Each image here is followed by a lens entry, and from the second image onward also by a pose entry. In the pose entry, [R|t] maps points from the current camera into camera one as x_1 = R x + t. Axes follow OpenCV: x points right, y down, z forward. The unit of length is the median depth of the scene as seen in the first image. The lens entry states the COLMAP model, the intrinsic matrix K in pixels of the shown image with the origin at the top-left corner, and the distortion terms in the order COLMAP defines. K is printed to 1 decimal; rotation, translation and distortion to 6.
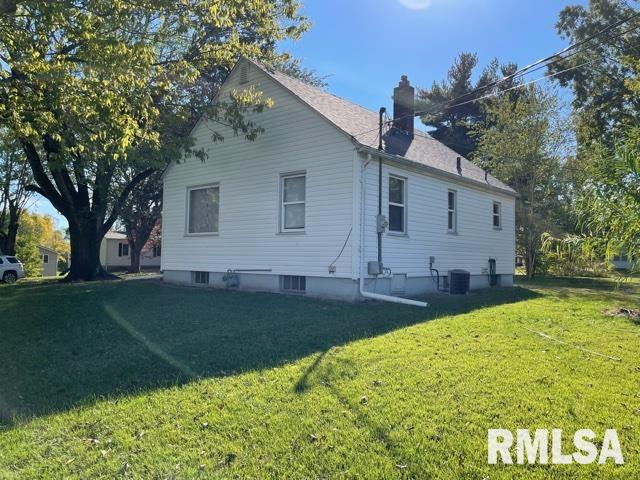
lens RADIAL K [[485.4, 0, 320.0], [0, 485.4, 240.0], [0, 0, 1]] dist [0.056083, 0.000238]
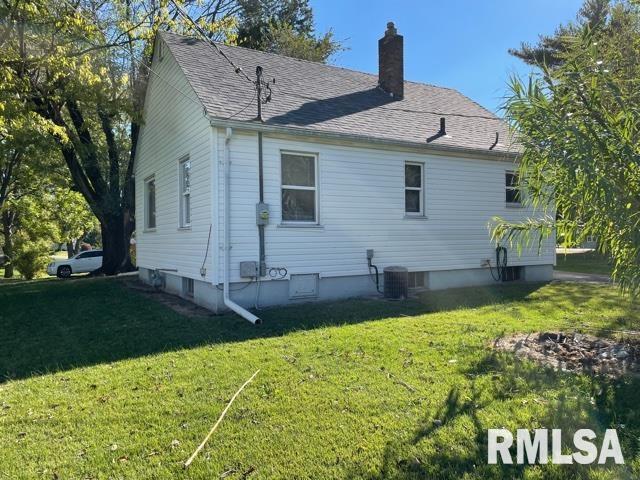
lens RADIAL K [[484.3, 0, 320.0], [0, 484.3, 249.9], [0, 0, 1]] dist [0.053286, -0.002553]
pose [[0.952857, -0.024440, -0.302434, 0.418148], [0.041982, 0.997783, 0.051639, -0.010453], [0.300501, -0.061902, 0.951771, 0.240595]]
